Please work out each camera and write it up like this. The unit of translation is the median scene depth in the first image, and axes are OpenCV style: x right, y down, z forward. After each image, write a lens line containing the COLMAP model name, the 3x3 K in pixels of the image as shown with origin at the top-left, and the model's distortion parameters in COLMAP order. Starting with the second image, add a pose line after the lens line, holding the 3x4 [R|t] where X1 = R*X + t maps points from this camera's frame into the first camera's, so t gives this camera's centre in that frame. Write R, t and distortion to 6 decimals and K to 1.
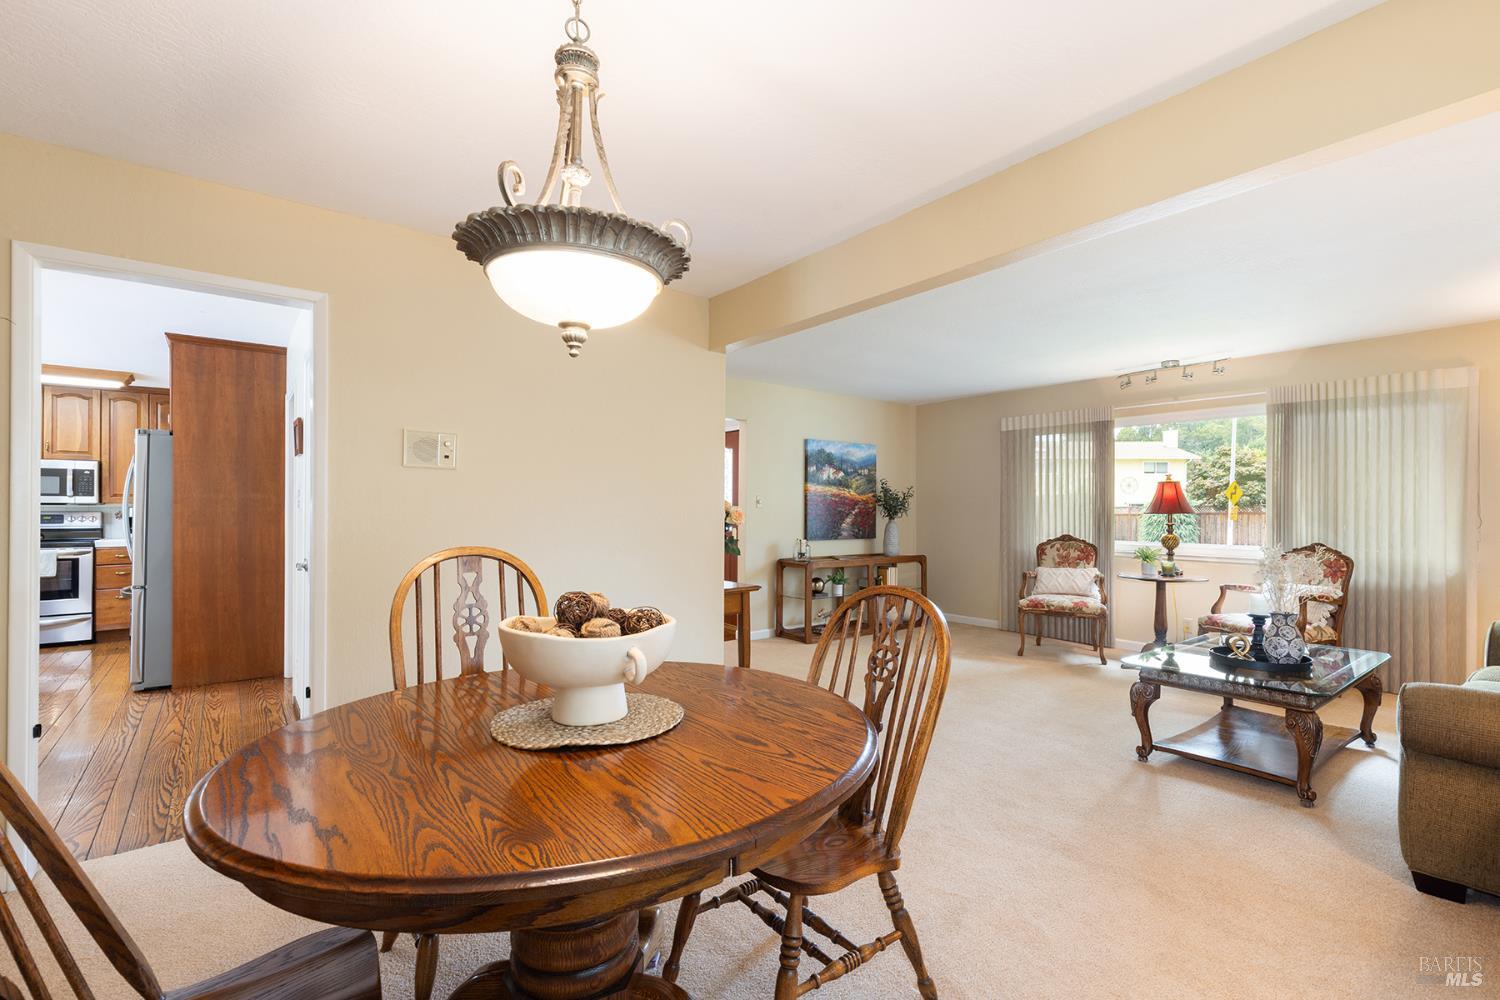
lens RADIAL K [[677.1, 0, 755.2], [0, 677.1, 500.4], [0, 0, 1]] dist [0.012094, -0.001539]
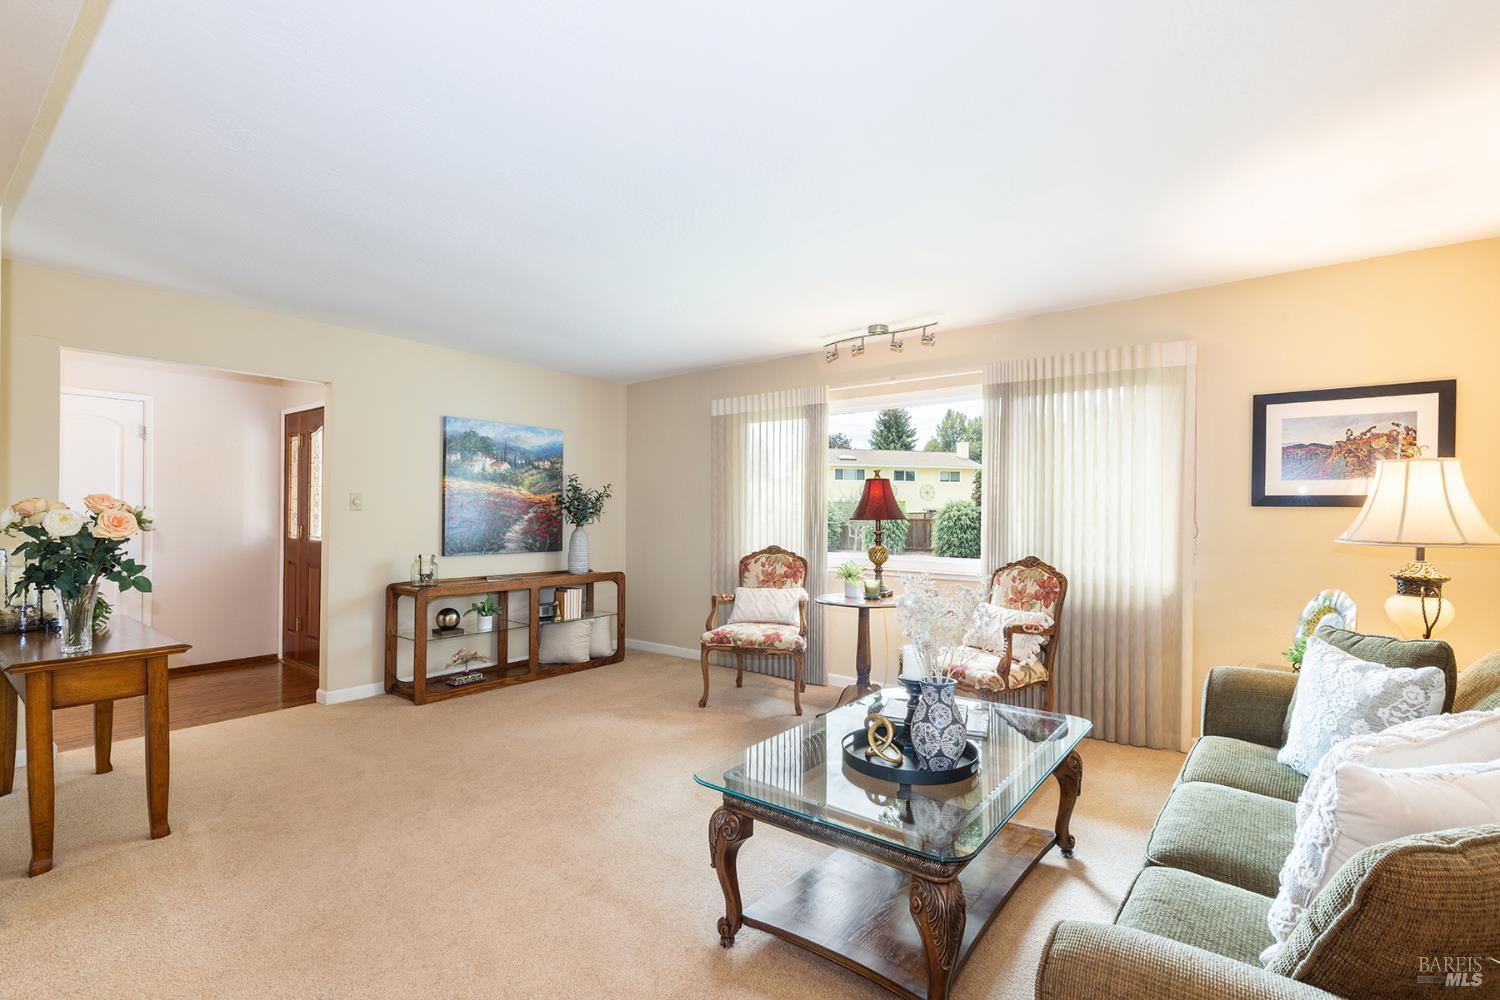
lens RADIAL K [[677.1, 0, 752.7], [0, 677.1, 505.0], [0, 0, 1]] dist [0.012094, -0.001539]
pose [[0.971854, 0.006230, 0.235500, 0.265366], [-0.005961, 0.999981, -0.001857, 0.004857], [-0.235507, 0.000401, 0.971873, 0.252583]]
